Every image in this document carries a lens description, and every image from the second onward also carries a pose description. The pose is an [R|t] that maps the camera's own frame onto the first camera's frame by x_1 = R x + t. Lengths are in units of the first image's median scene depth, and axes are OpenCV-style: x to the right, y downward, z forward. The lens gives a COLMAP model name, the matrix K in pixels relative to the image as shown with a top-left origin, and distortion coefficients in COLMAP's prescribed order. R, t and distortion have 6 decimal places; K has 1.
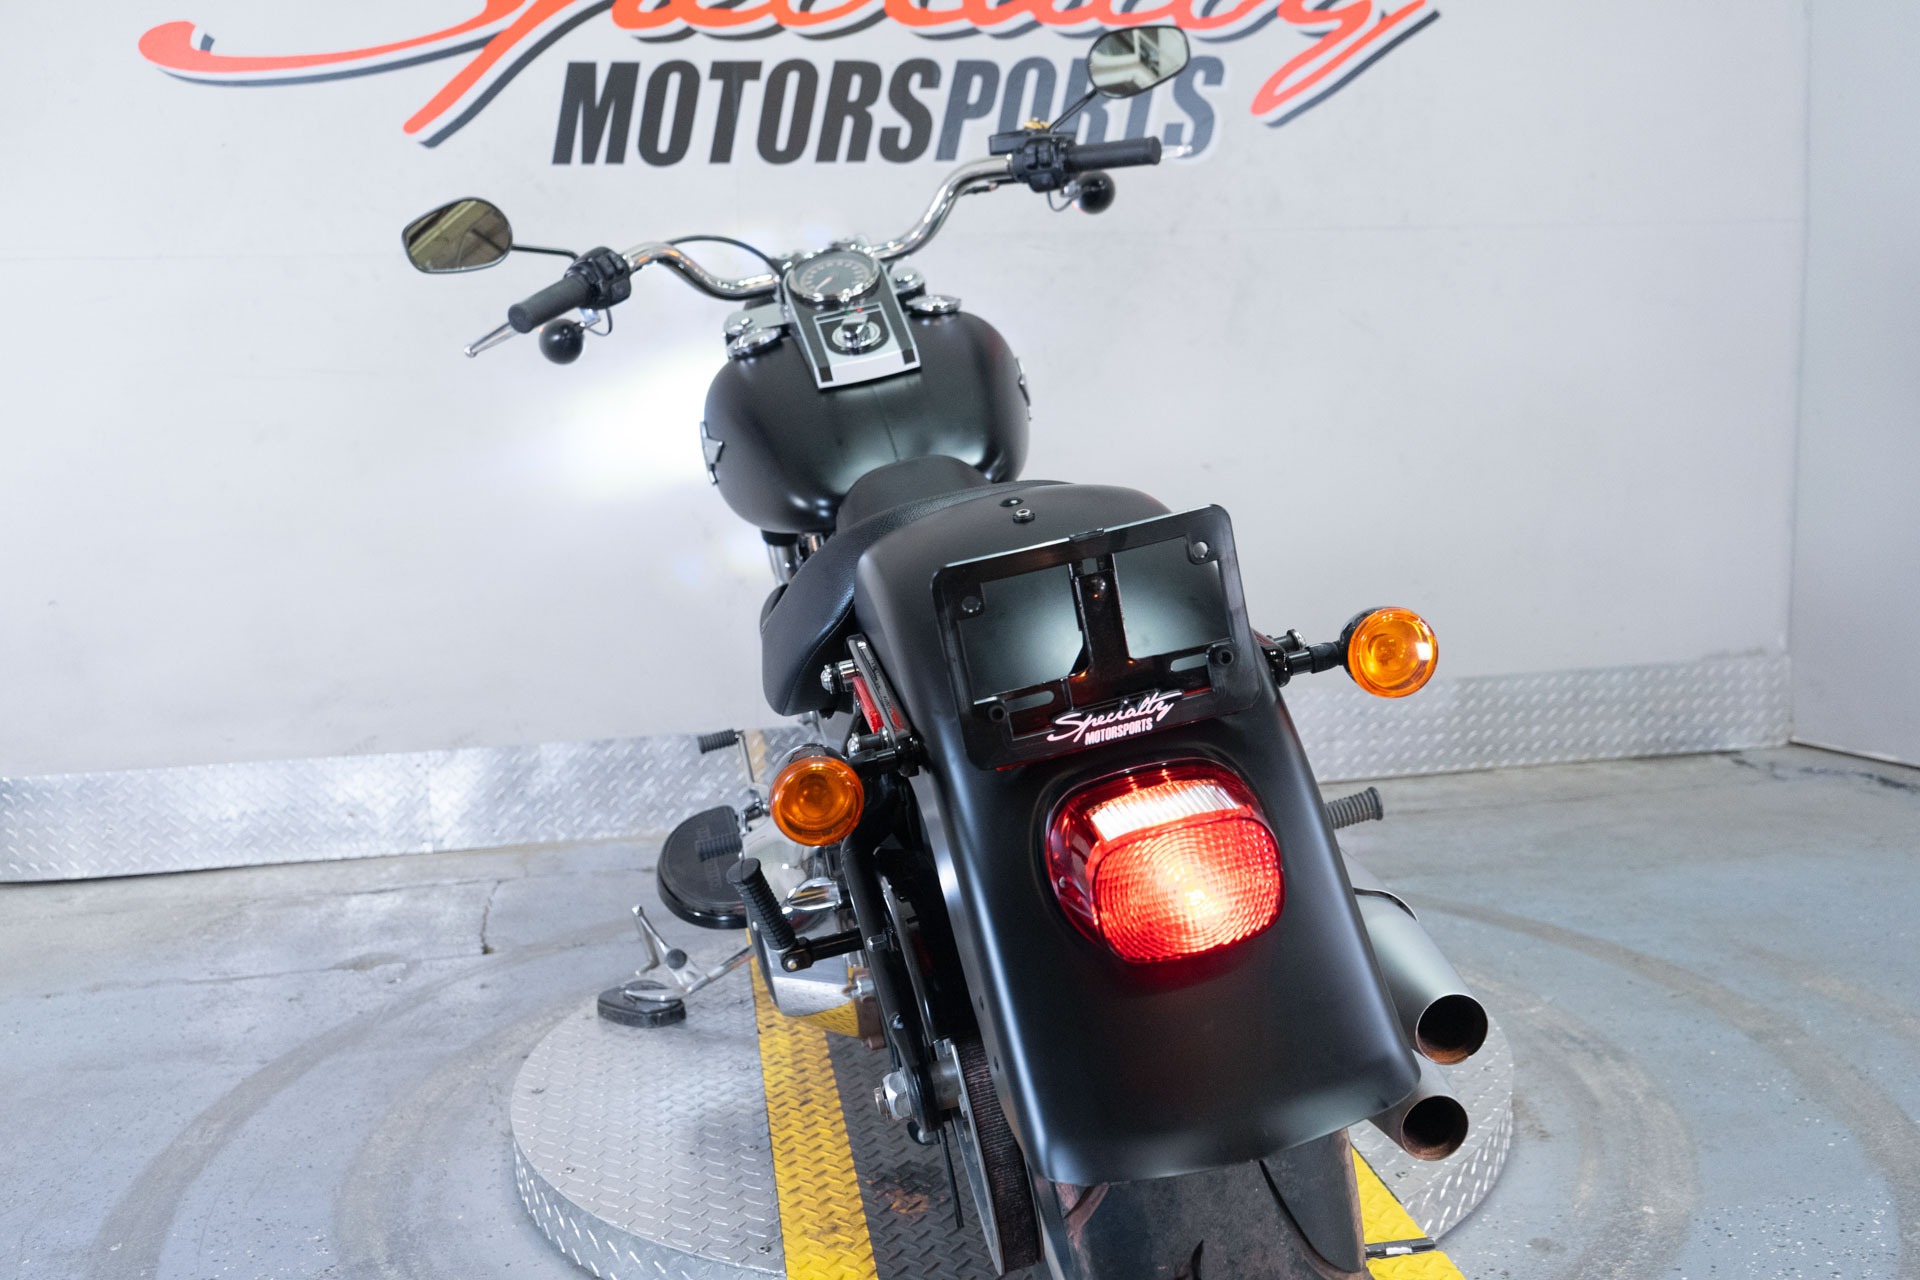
lens RADIAL K [[1880.2, 0, 971.3], [0, 1880.2, 635.6], [0, 0, 1]] dist [0.003553, 0.000000]
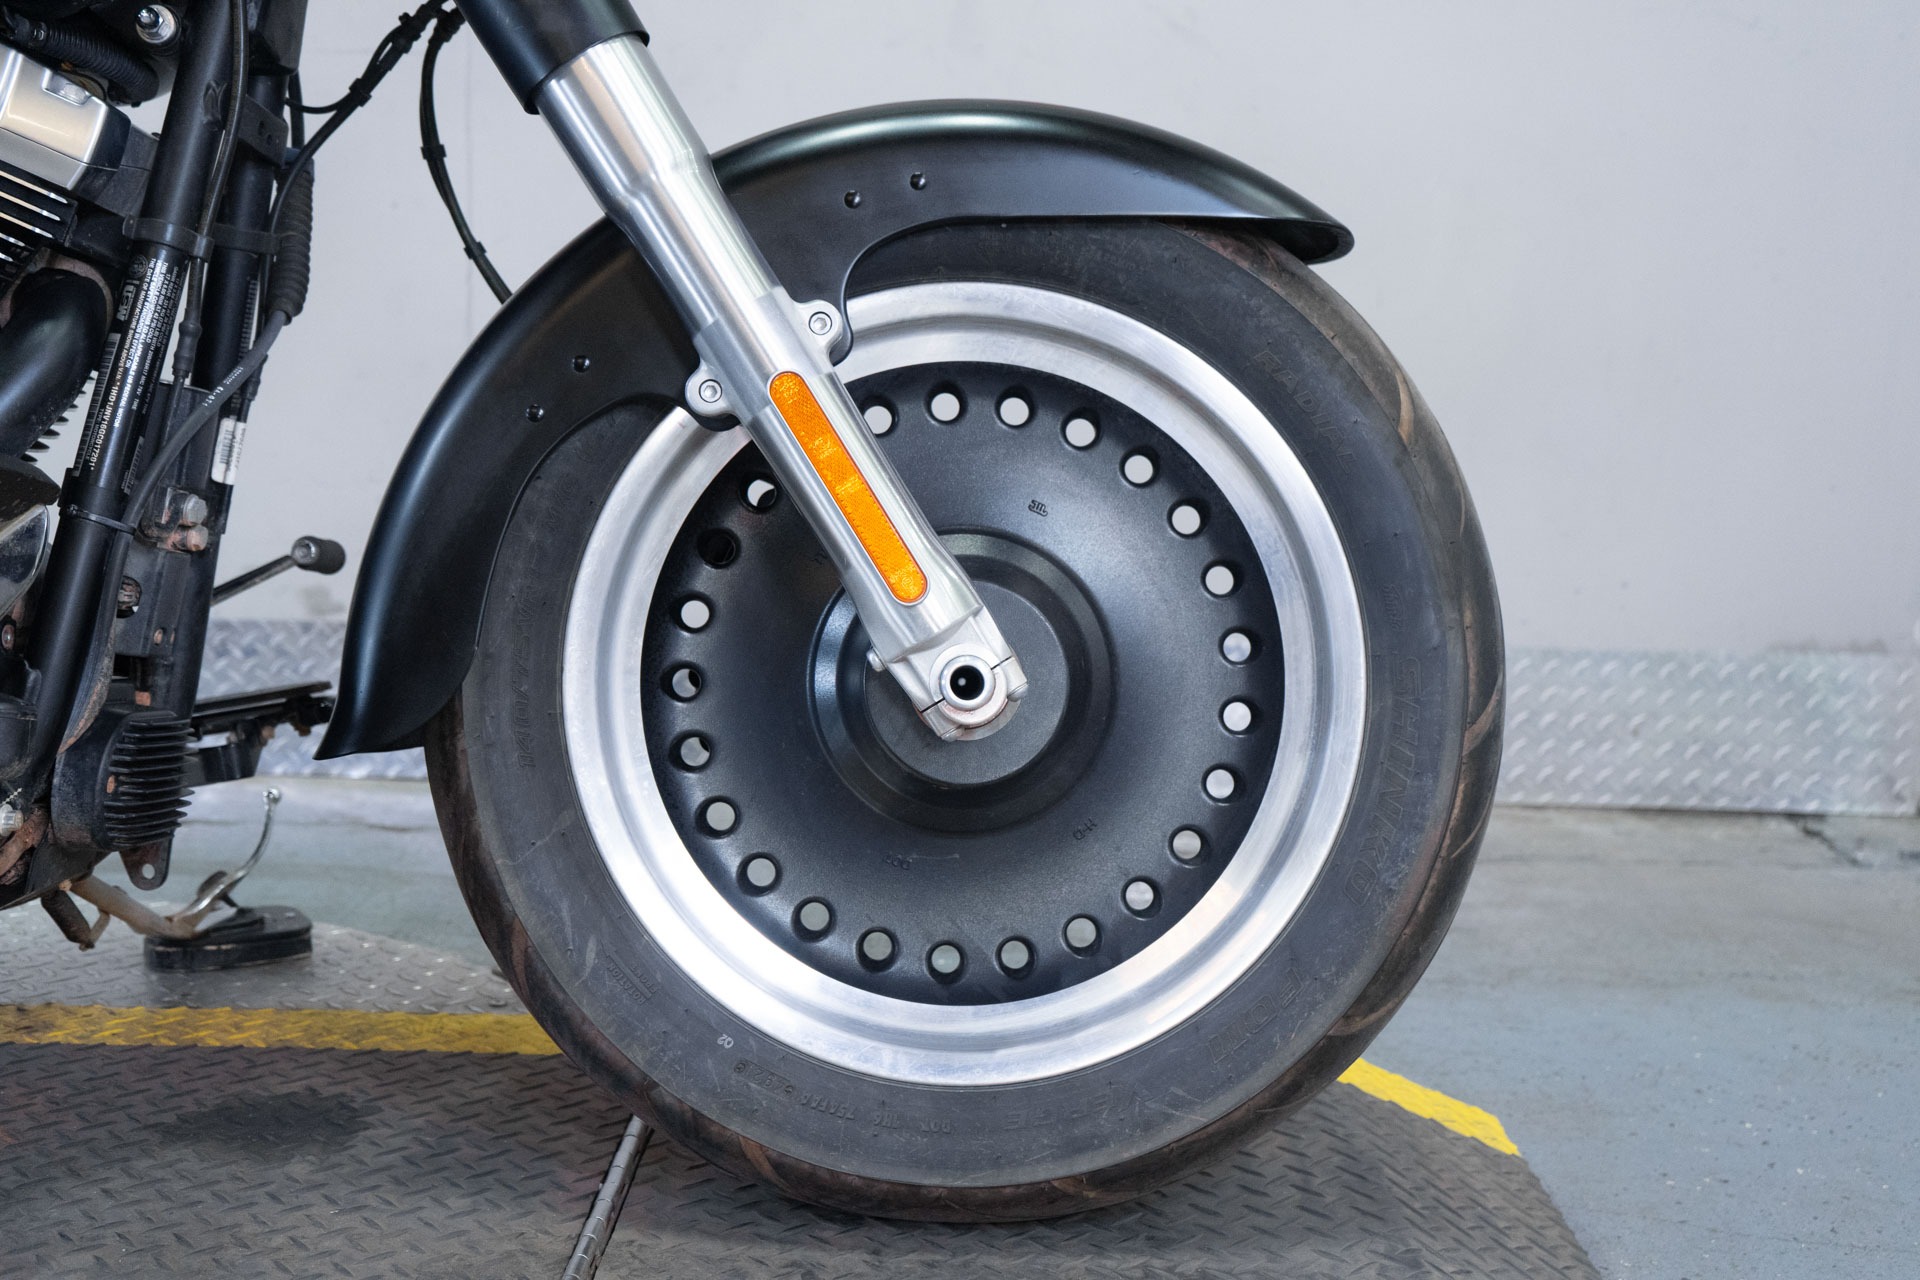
lens RADIAL K [[2222.2, 0, 968.1], [0, 2222.2, 628.1], [0, 0, 1]] dist [0.003901, 0.000000]
pose [[0.983473, 0.085344, -0.159680, 0.287016], [-0.087012, 0.996201, -0.003472, 0.033161], [0.158777, 0.017309, 0.987163, 0.321329]]
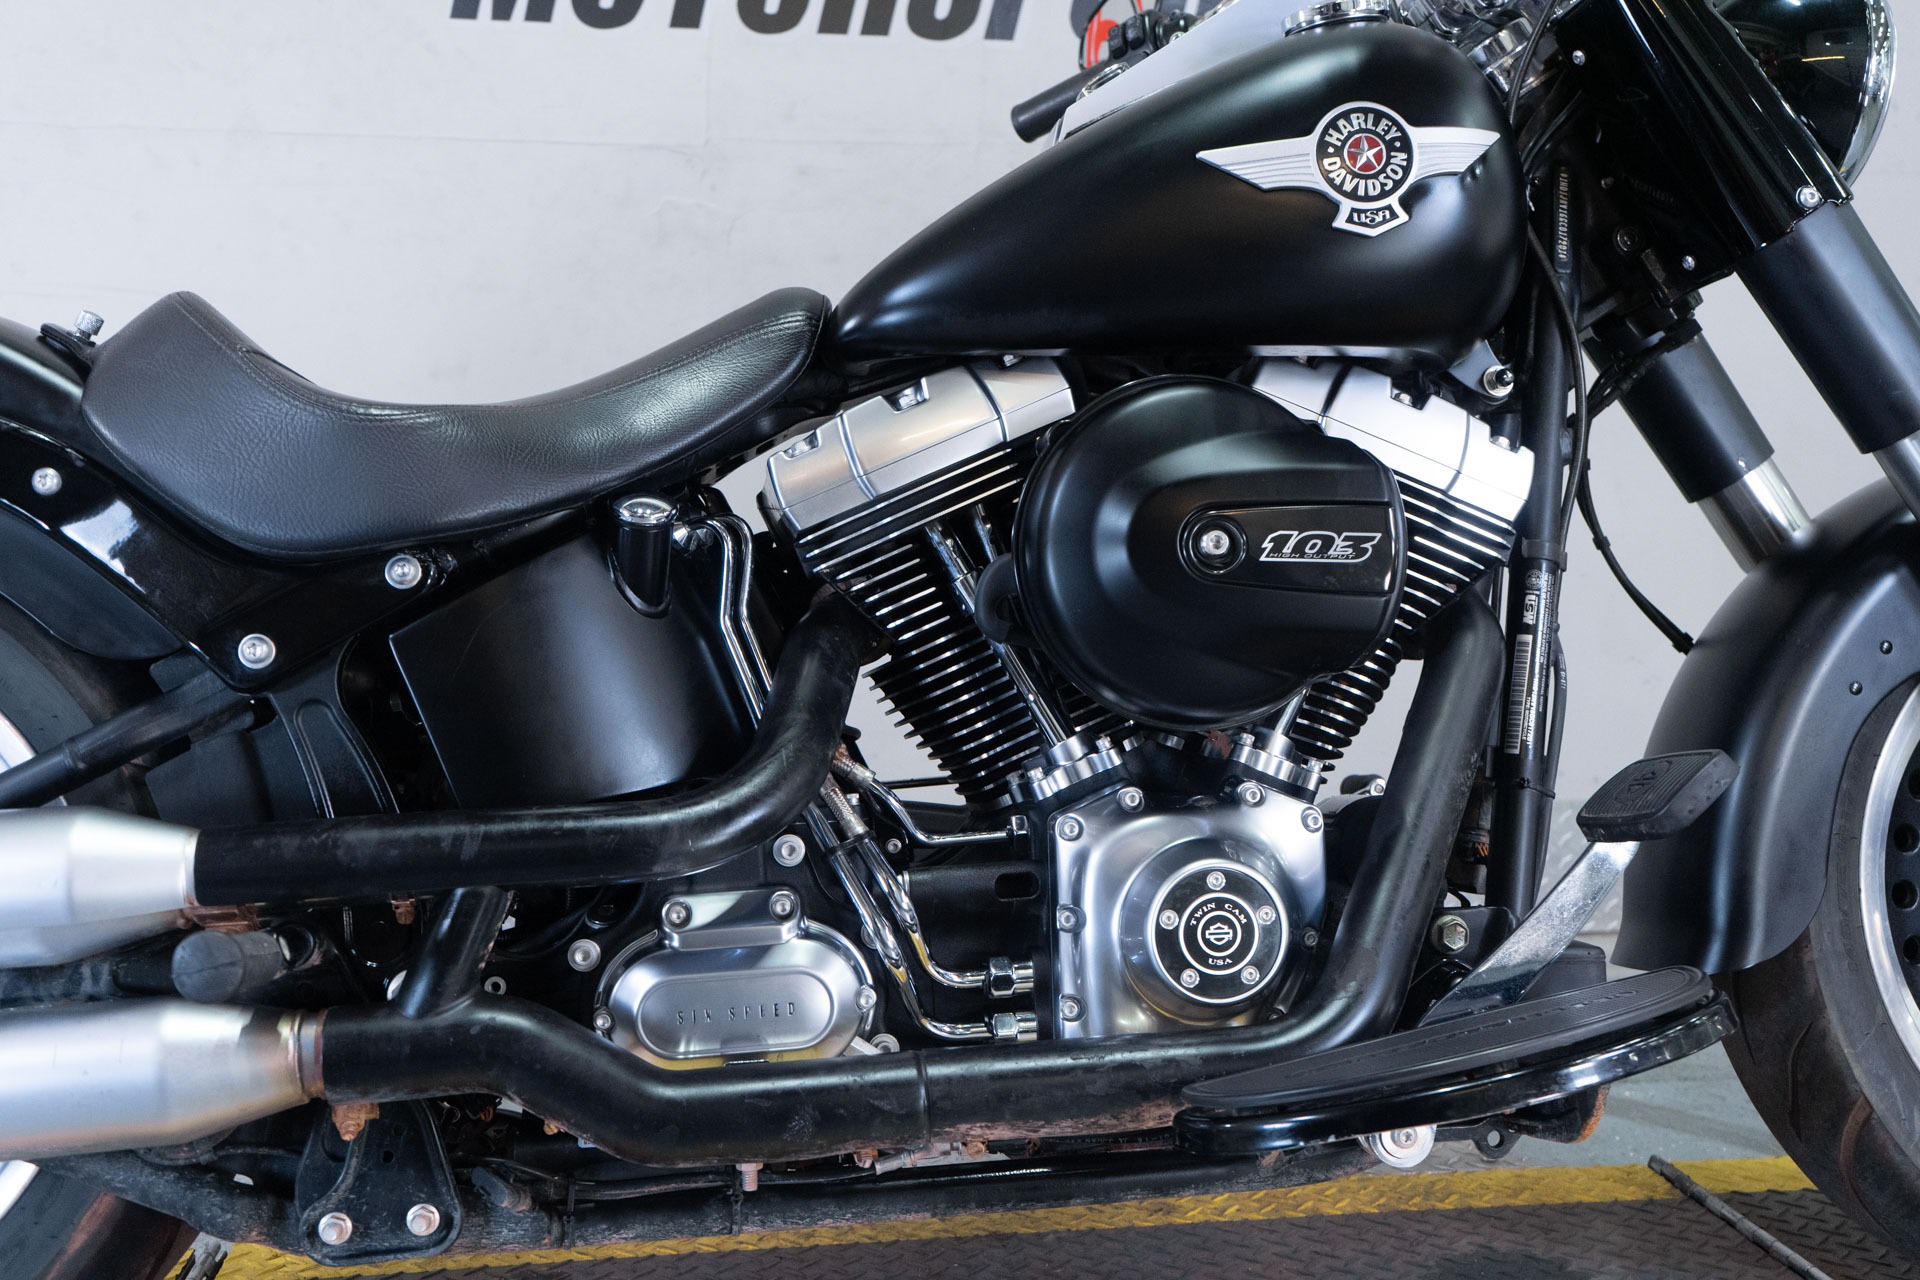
lens RADIAL K [[2010.7, 0, 965.4], [0, 2010.7, 644.5], [0, 0, 1]] dist [0.000421, 0.000000]
pose [[0.999108, 0.038916, -0.016422, -0.004831], [-0.039920, 0.997019, -0.066023, 0.030136], [0.013804, 0.066620, 0.997683, 0.251835]]
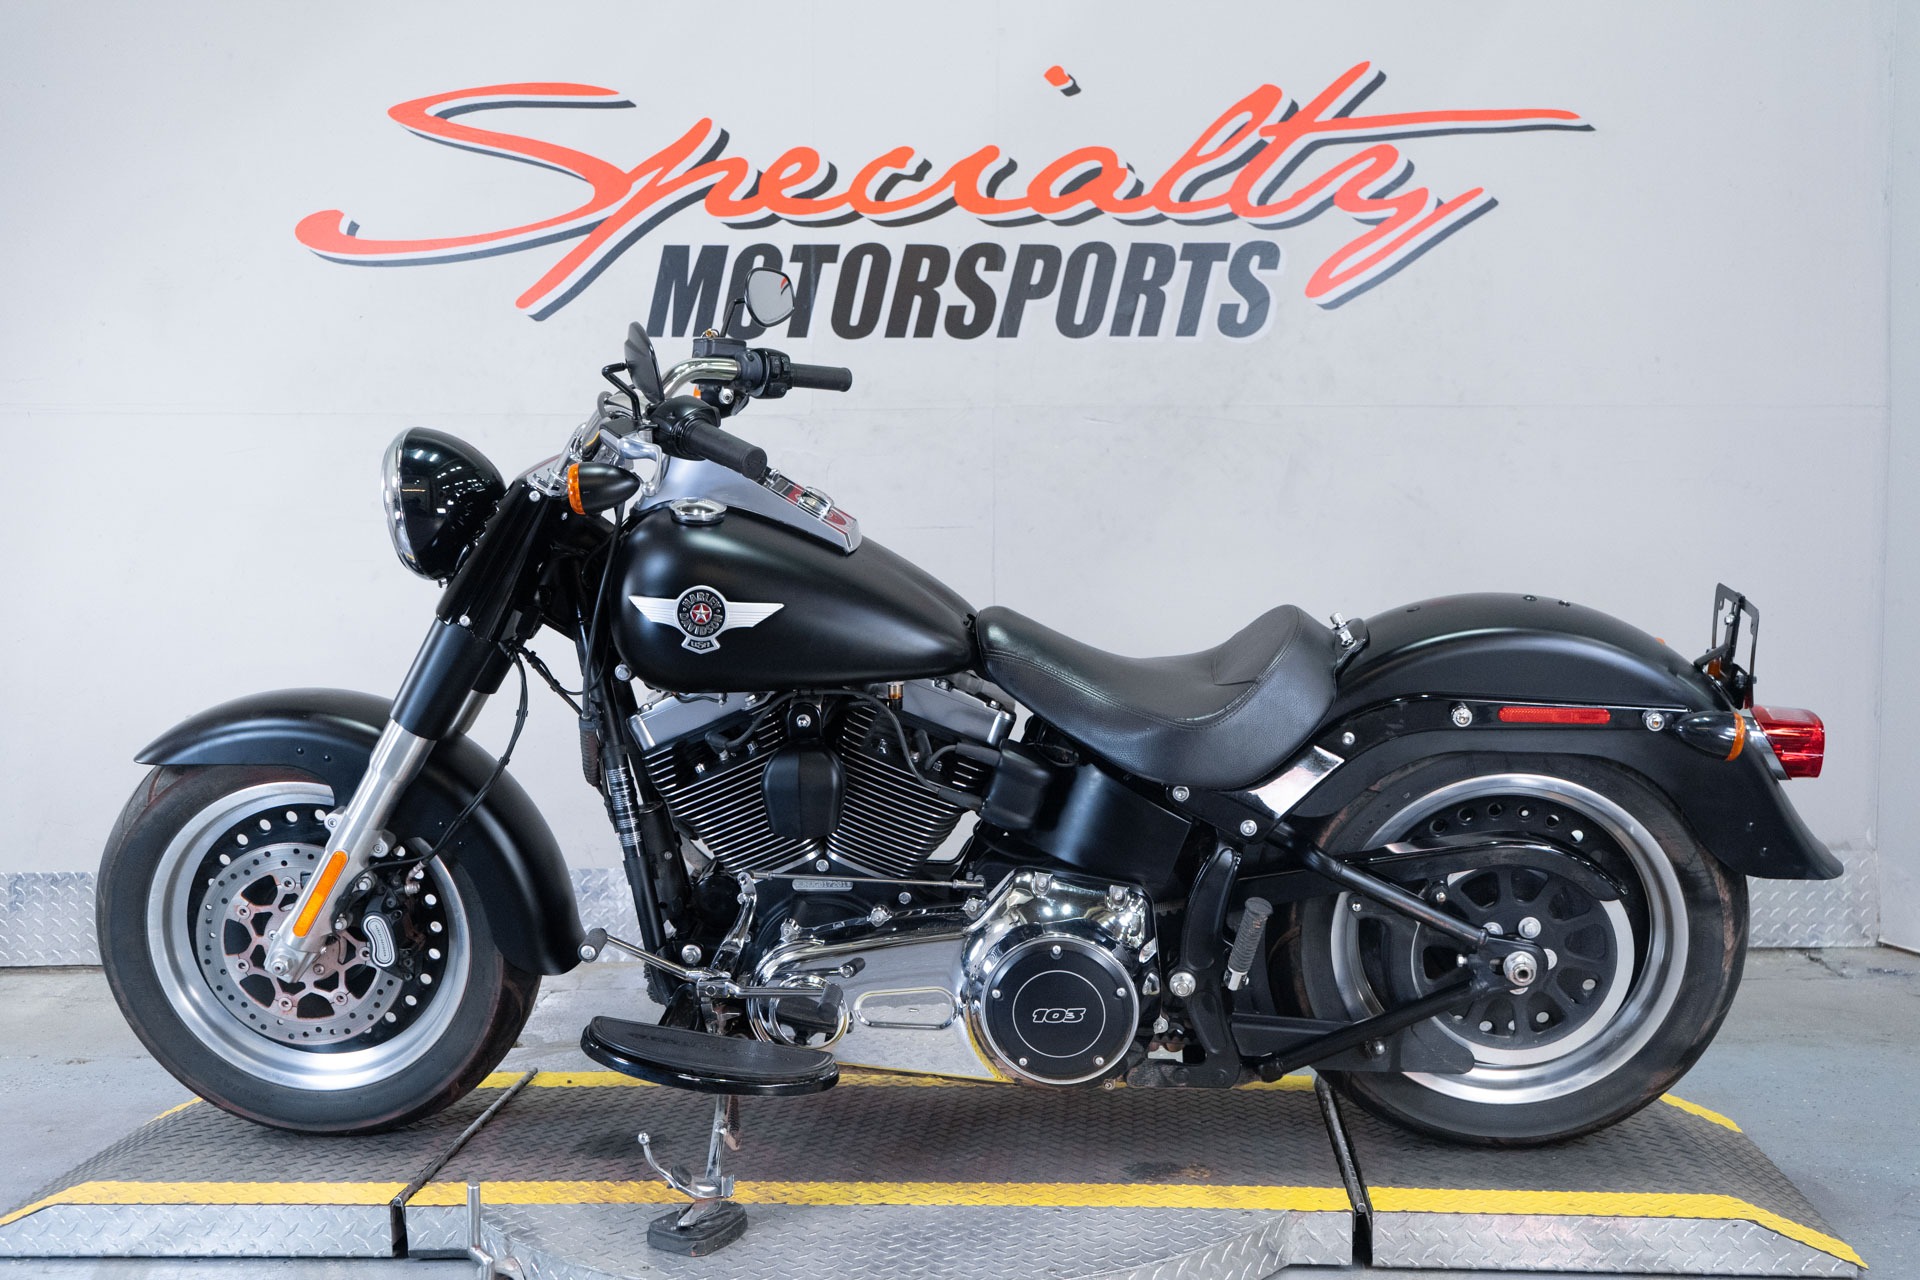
lens RADIAL K [[2107.4, 0, 947.7], [0, 2107.4, 633.1], [0, 0, 1]] dist [0.005764, 0.000000]
pose [[0.986283, 0.036508, -0.160977, 0.153656], [-0.050267, 0.995344, -0.082243, 0.013514], [0.157225, 0.089206, 0.983526, -0.163573]]
